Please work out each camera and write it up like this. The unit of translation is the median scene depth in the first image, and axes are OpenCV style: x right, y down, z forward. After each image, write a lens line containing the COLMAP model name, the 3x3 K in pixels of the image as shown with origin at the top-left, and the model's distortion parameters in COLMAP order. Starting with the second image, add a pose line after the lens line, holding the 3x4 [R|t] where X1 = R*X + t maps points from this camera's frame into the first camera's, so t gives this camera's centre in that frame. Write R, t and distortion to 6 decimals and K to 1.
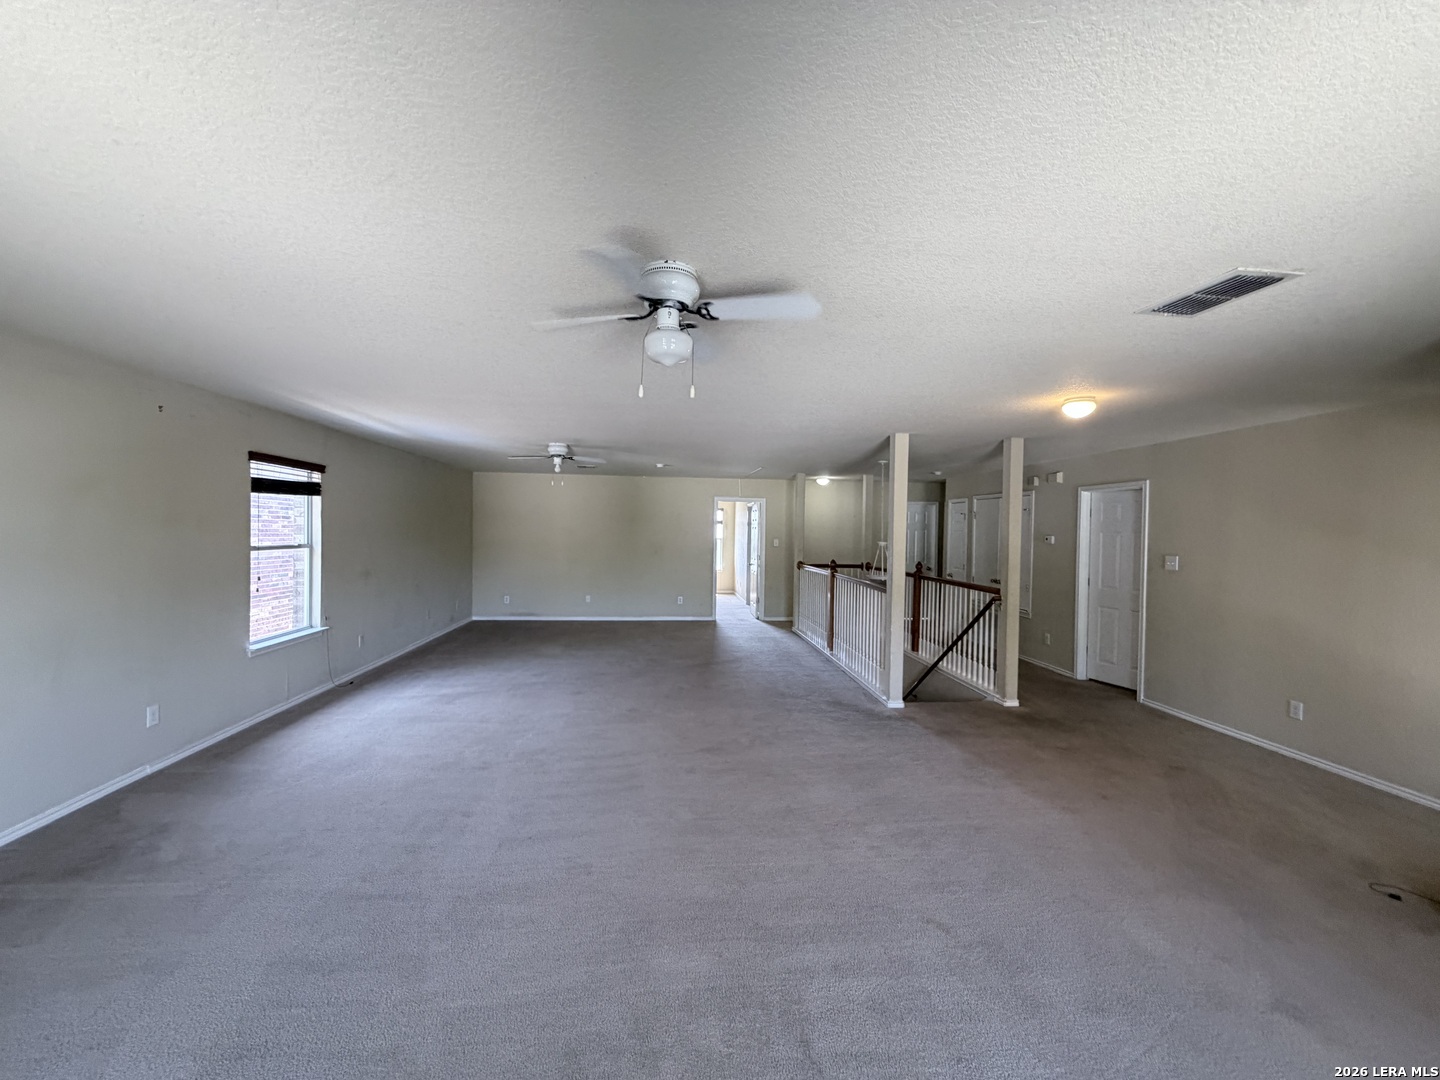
lens RADIAL K [[571.5, 0, 715.1], [0, 571.5, 535.2], [0, 0, 1]] dist [-0.001477, 0.001058]
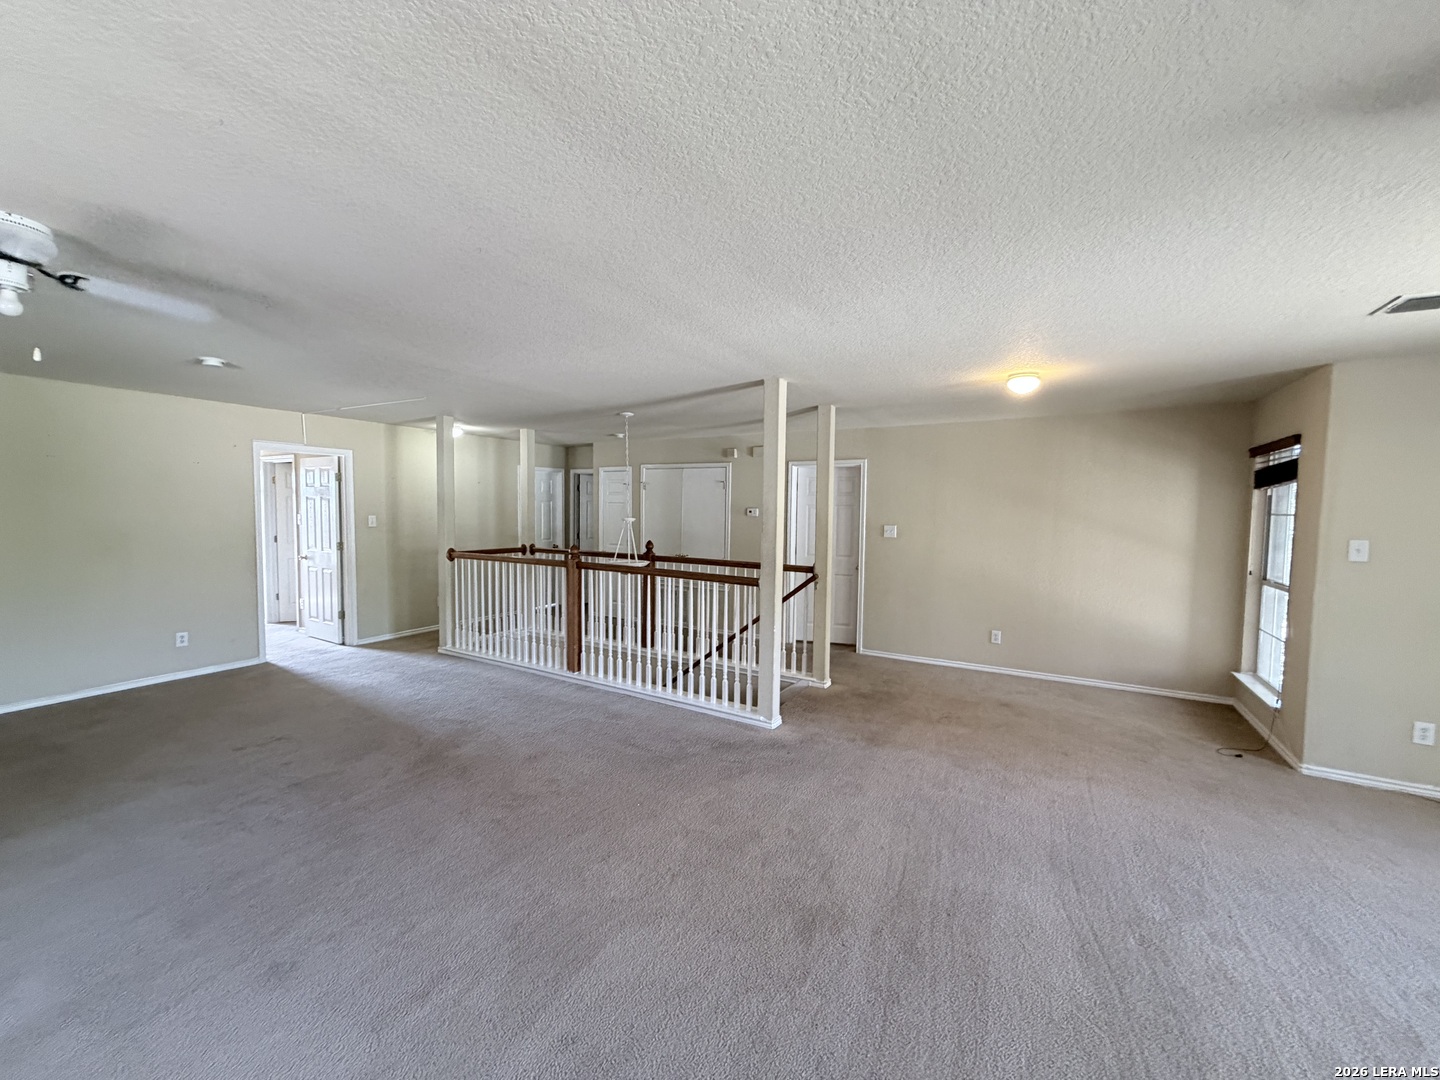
lens RADIAL K [[571.5, 0, 717.7], [0, 571.5, 539.7], [0, 0, 1]] dist [-0.001477, 0.001058]
pose [[0.580846, -0.052580, 0.812314, -0.362820], [0.003518, 0.998064, 0.062088, -0.009034], [-0.814006, -0.033206, 0.579907, 0.603671]]
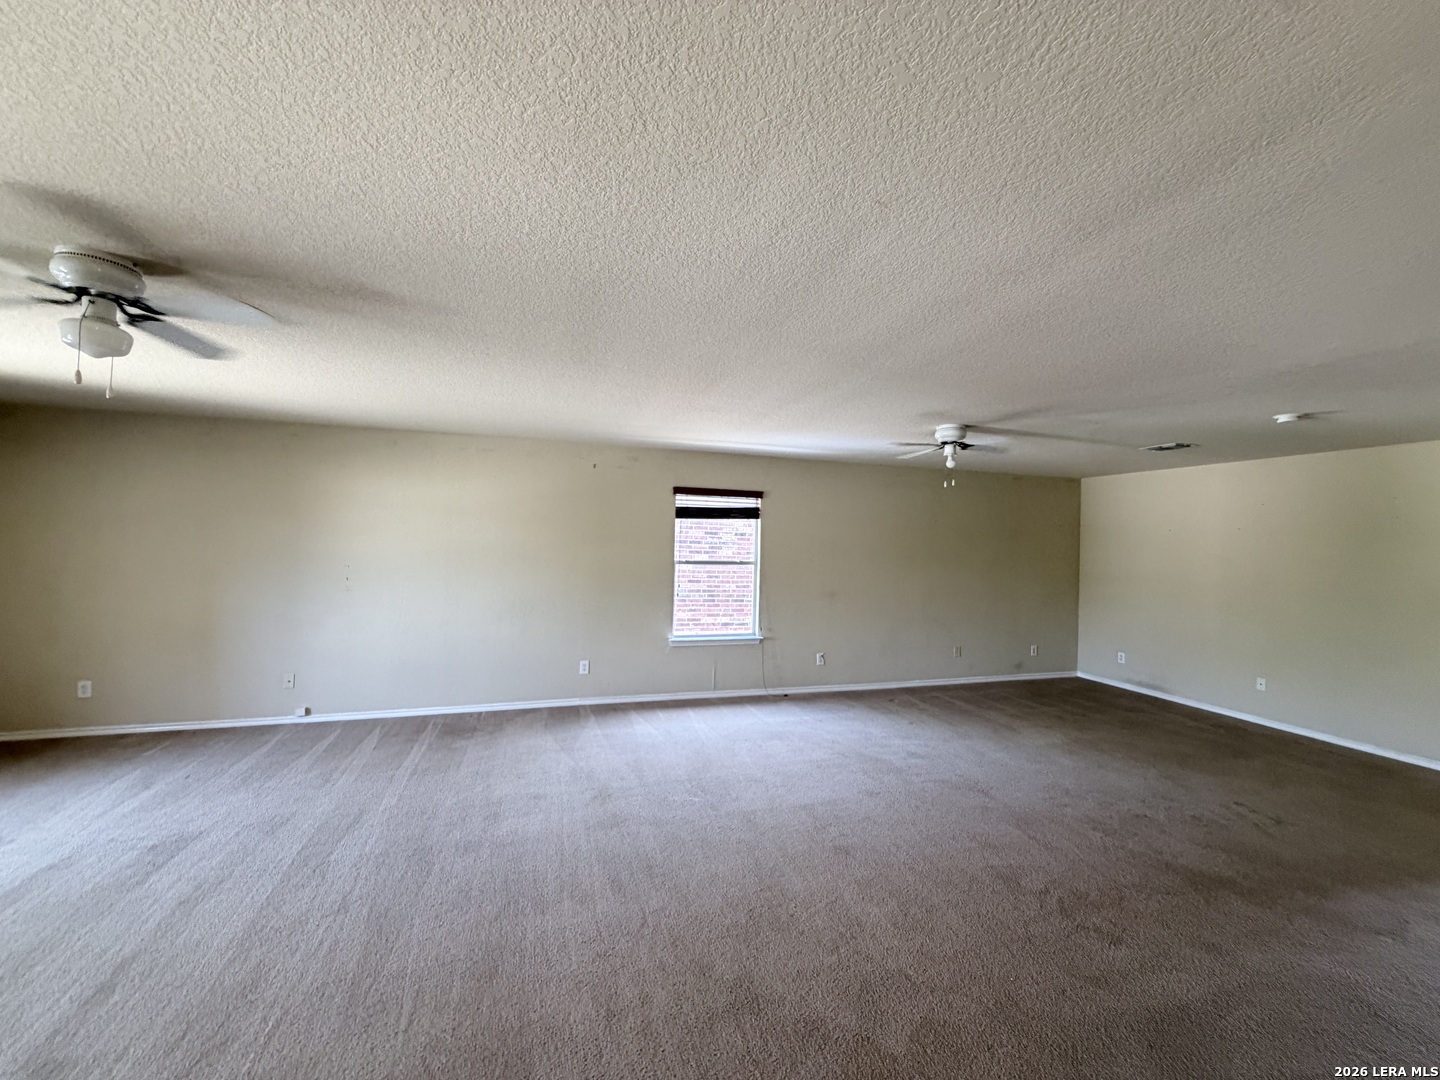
lens RADIAL K [[571.5, 0, 714.9], [0, 571.5, 541.7], [0, 0, 1]] dist [-0.001477, 0.001058]
pose [[0.192032, -0.011134, -0.981326, 0.395934], [-0.027216, 0.999491, -0.016666, -0.003177], [0.981011, 0.029909, 0.191631, 0.701188]]
